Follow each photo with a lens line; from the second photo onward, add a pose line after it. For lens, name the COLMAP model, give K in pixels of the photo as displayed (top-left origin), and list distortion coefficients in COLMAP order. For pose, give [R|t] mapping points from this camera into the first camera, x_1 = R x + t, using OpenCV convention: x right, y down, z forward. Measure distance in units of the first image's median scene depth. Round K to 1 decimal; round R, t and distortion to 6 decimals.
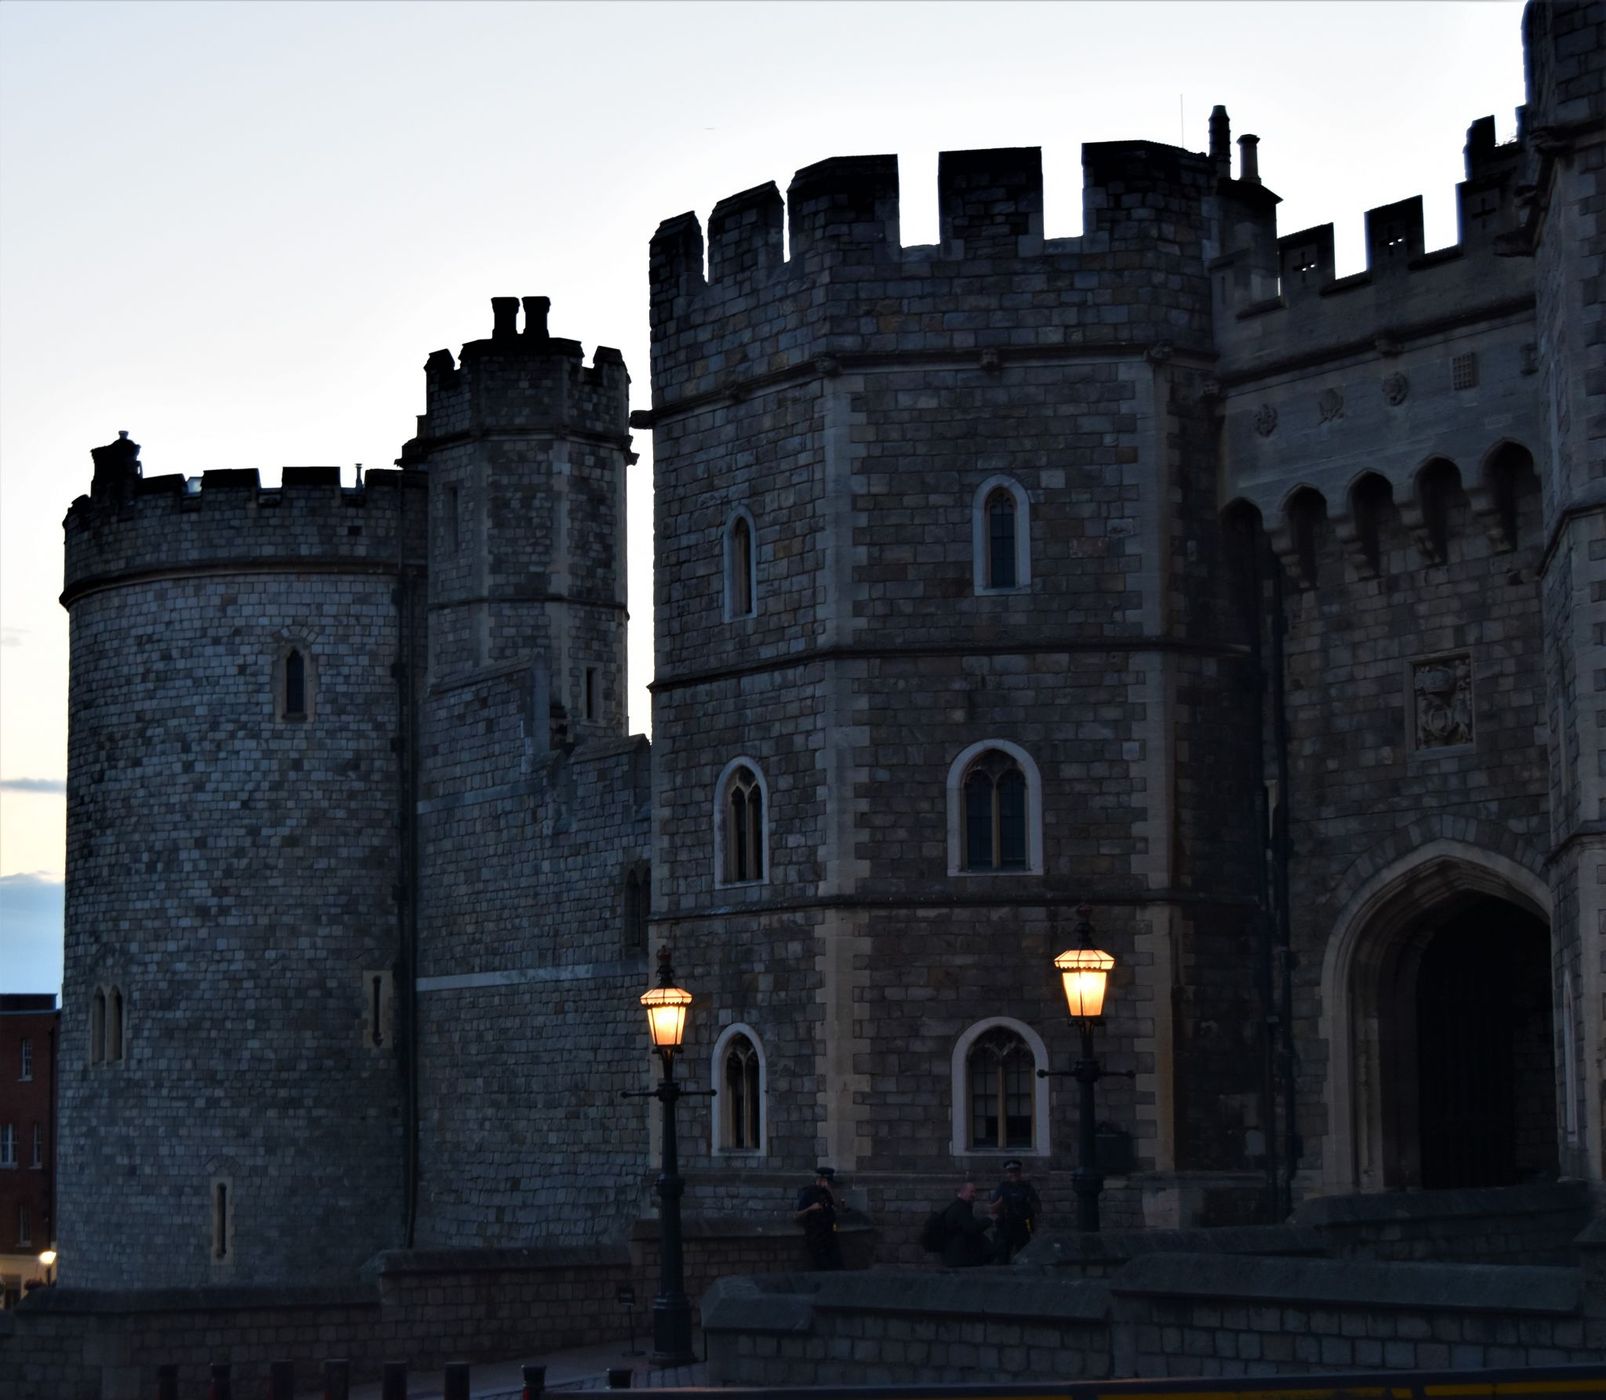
lens RADIAL K [[3817.5, 0, 803.0], [0, 3817.5, 700.0], [0, 0, 1]] dist [-0.004167, -0.167056]
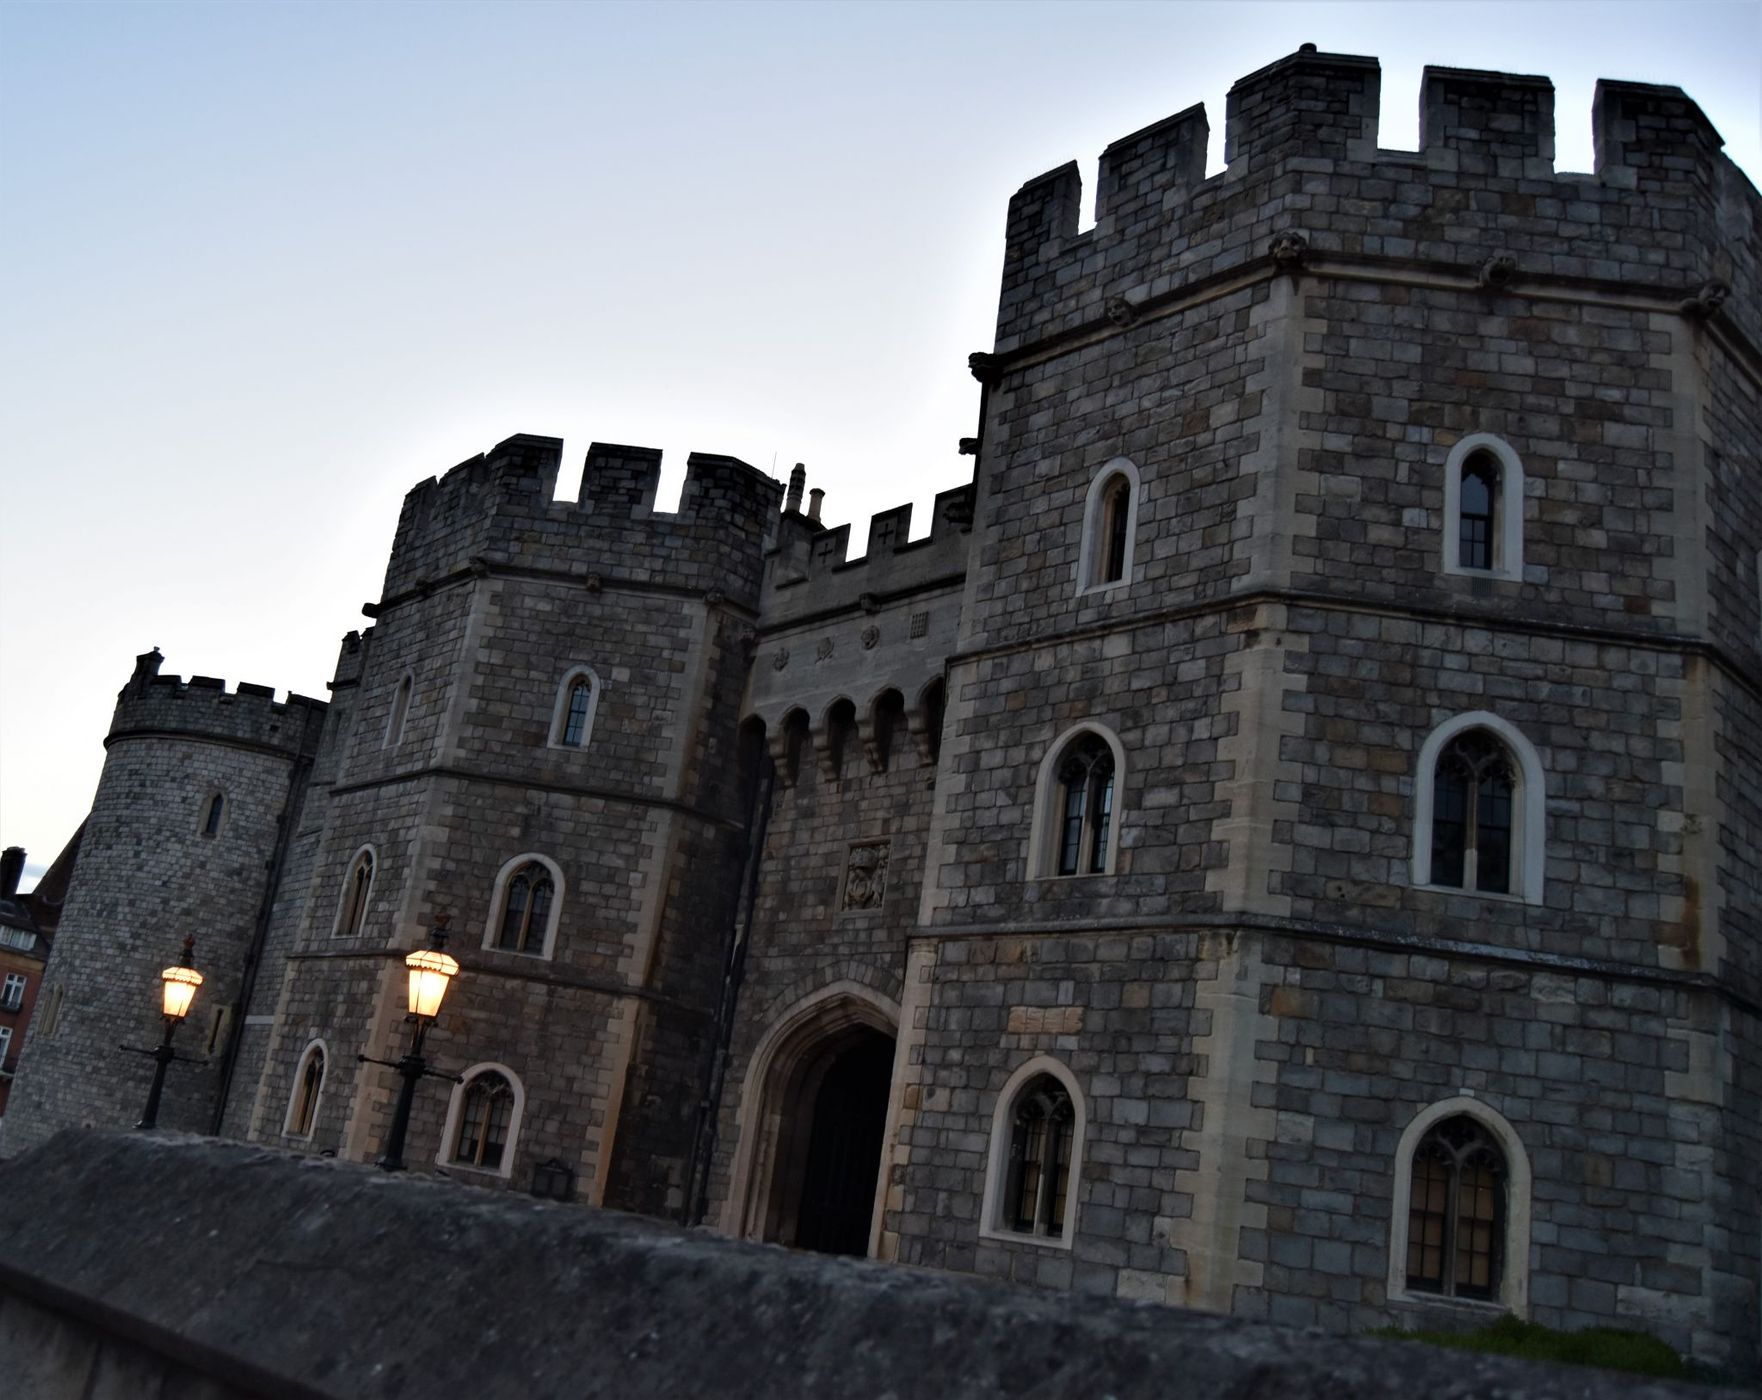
lens RADIAL K [[1485.9, 0, 880.2], [0, 1485.9, 765.2], [0, 0, 1]] dist [-0.077989, 0.022586]
pose [[0.982963, 0.181560, 0.028647, 0.146621], [-0.172150, 0.963997, -0.202667, 0.064256], [-0.064411, 0.194282, 0.978829, 0.481324]]
